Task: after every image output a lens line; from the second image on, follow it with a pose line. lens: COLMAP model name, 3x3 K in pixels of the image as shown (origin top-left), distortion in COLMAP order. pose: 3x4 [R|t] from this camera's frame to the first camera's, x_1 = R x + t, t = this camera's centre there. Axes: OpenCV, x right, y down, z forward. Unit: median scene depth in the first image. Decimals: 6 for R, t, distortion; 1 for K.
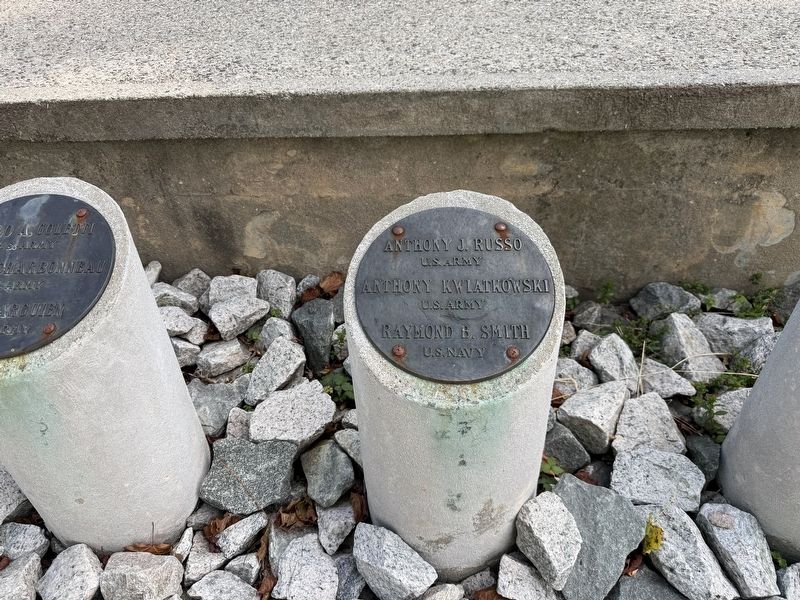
lens RADIAL K [[558.3, 0, 400.0], [0, 558.3, 300.0], [0, 0, 1]] dist [0.002318, -0.040137]
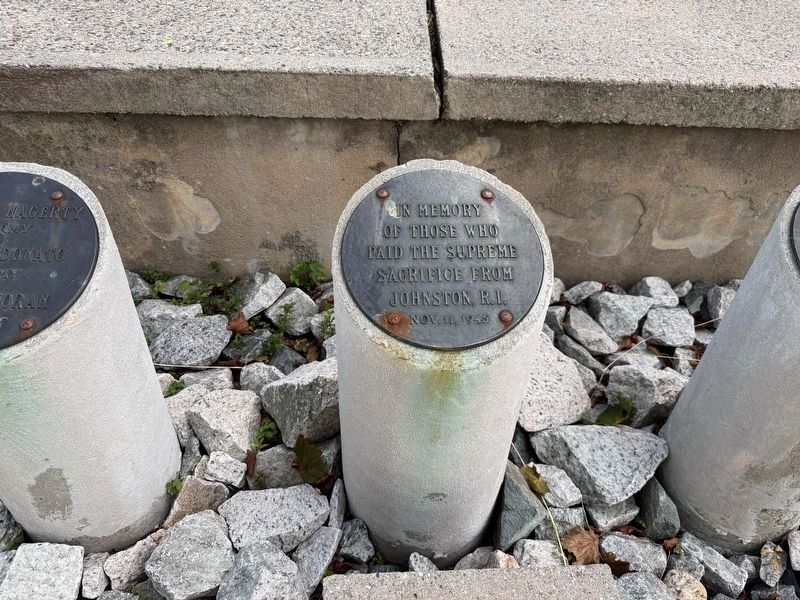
lens RADIAL K [[567.7, 0, 395.4], [0, 567.7, 305.4], [0, 0, 1]] dist [0.028639, -0.057398]
pose [[0.989221, -0.002970, 0.146401, 0.969219], [-0.001272, 0.999582, 0.028871, 0.004080], [-0.146426, -0.028746, 0.988804, -0.091192]]
